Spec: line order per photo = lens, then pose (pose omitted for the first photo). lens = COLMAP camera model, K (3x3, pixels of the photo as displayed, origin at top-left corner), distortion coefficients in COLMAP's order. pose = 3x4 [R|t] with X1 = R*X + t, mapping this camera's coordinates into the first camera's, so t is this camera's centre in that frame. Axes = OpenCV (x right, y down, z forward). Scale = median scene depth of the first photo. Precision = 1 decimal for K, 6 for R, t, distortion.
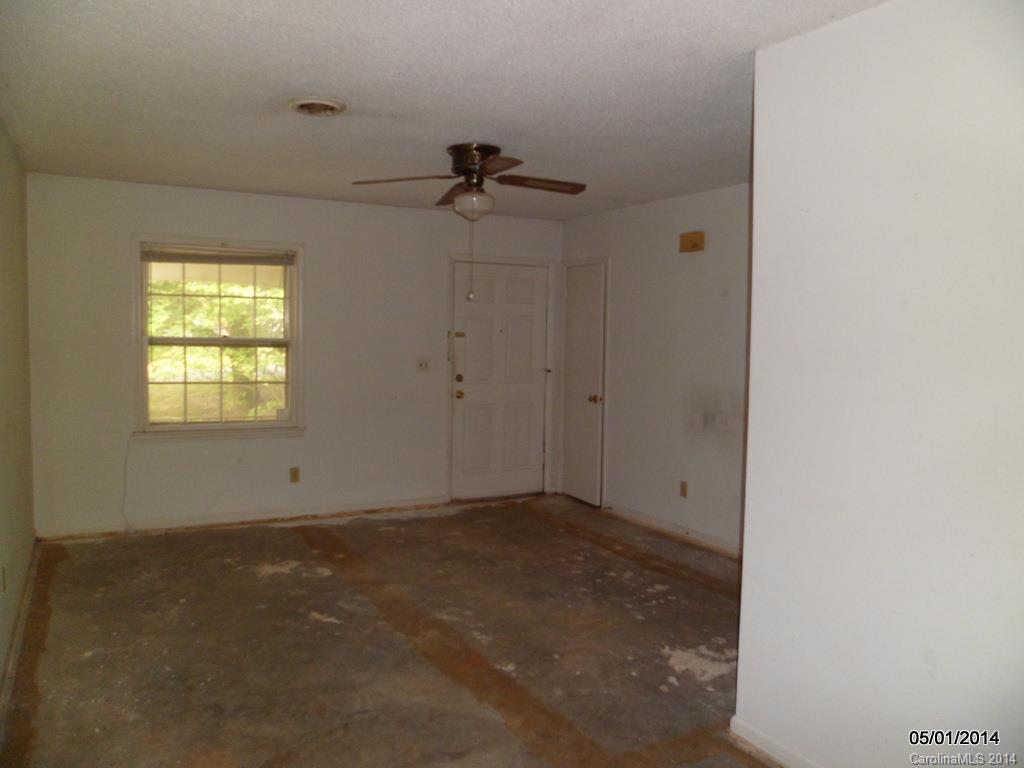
lens RADIAL K [[785.8, 0, 512.0], [0, 785.8, 384.0], [0, 0, 1]] dist [-0.093048, 0.002023]
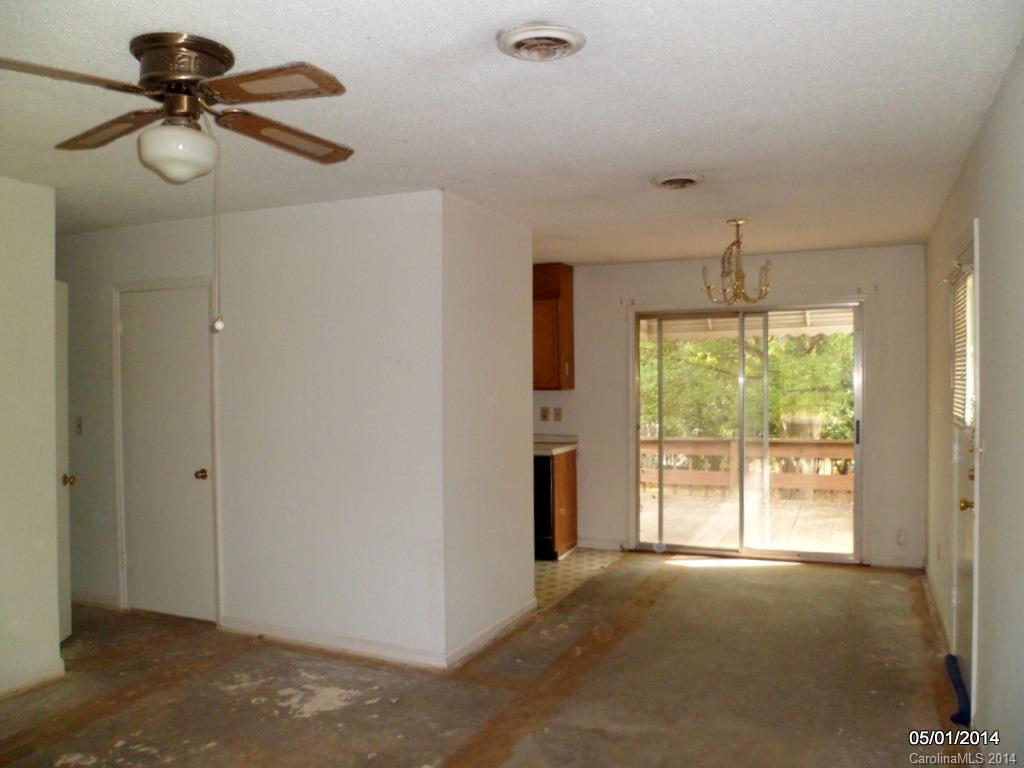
lens RADIAL K [[831.6, 0, 512.0], [0, 831.6, 384.0], [0, 0, 1]] dist [-0.005516, -0.001437]
pose [[-0.616464, -0.020771, 0.787109, -0.794002], [0.034166, 0.998005, 0.053095, -0.115895], [-0.786642, 0.059624, -0.614524, 1.471121]]
